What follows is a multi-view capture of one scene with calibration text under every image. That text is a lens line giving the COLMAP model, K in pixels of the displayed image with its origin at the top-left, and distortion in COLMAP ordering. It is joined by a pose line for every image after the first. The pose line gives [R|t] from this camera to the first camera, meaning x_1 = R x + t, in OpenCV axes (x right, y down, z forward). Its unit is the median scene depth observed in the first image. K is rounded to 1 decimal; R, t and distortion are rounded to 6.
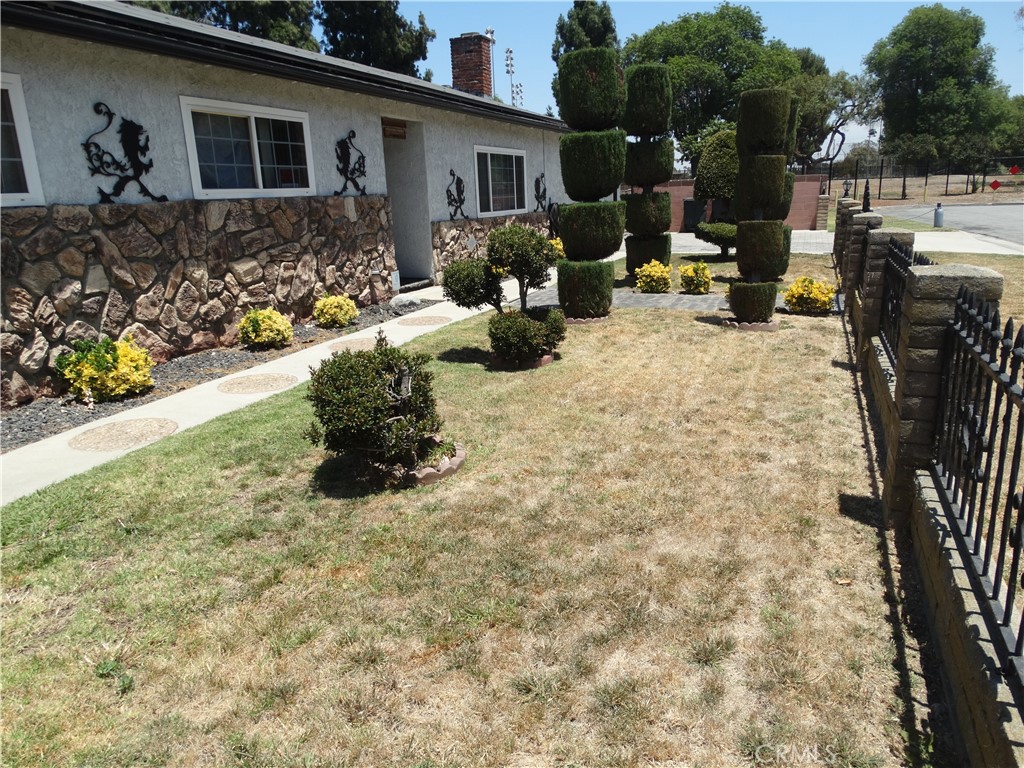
lens RADIAL K [[721.5, 0, 513.8], [0, 721.5, 382.1], [0, 0, 1]] dist [0.000036, 0.002773]
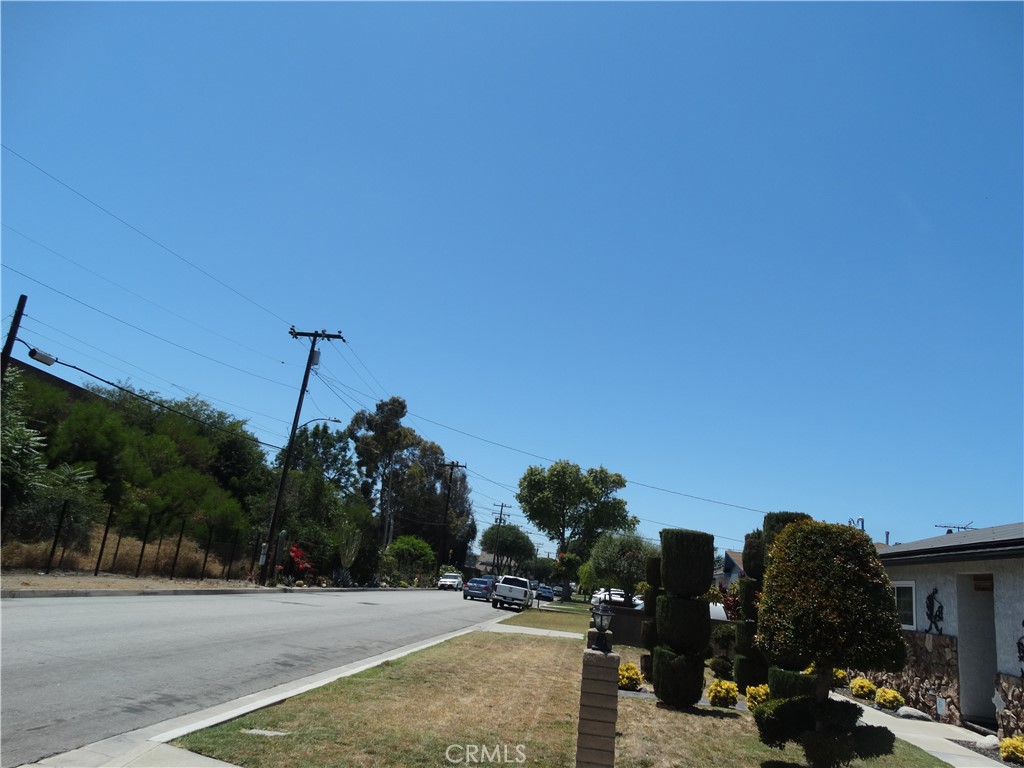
lens RADIAL K [[721.5, 0, 511.6], [0, 721.5, 383.6], [0, 0, 1]] dist [0.000036, 0.002773]
pose [[-0.948491, -0.162900, -0.271714, 1.029187], [-0.168814, 0.985647, -0.001632, -0.603140], [0.268079, 0.044321, -0.962377, 2.129701]]
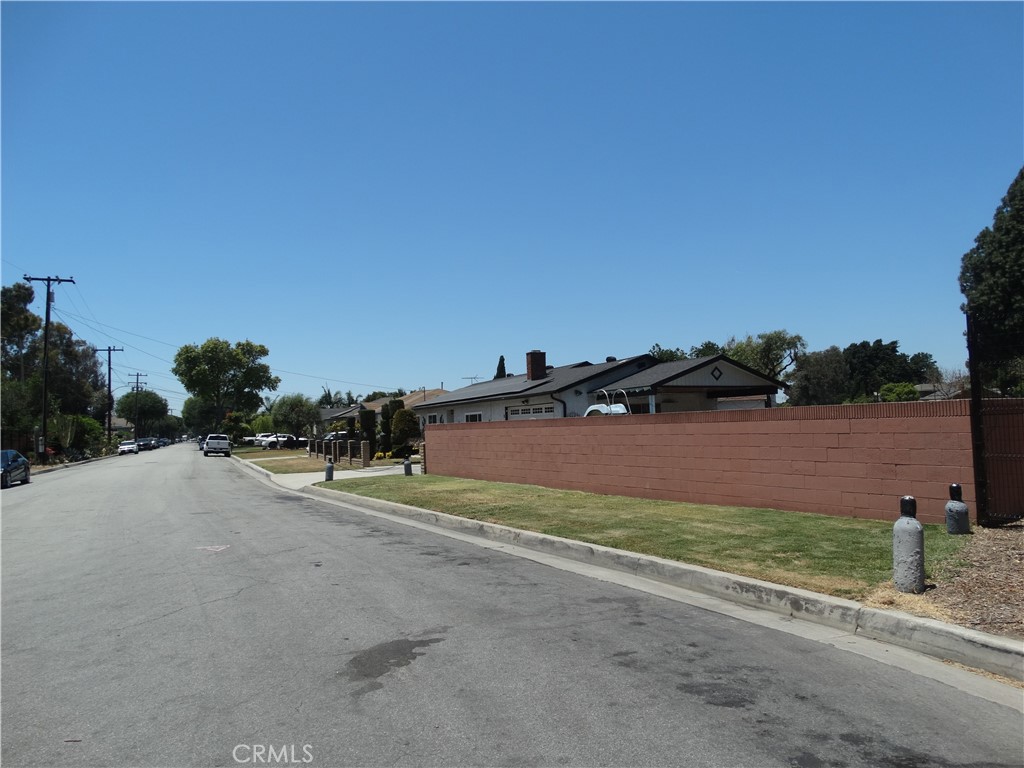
lens RADIAL K [[721.5, 0, 524.8], [0, 721.5, 368.6], [0, 0, 1]] dist [0.000036, 0.002773]
pose [[-0.662979, -0.018160, -0.748418, 2.548254], [-0.150369, 0.982562, 0.109362, -1.120379], [0.733381, 0.185044, -0.654149, 3.973465]]
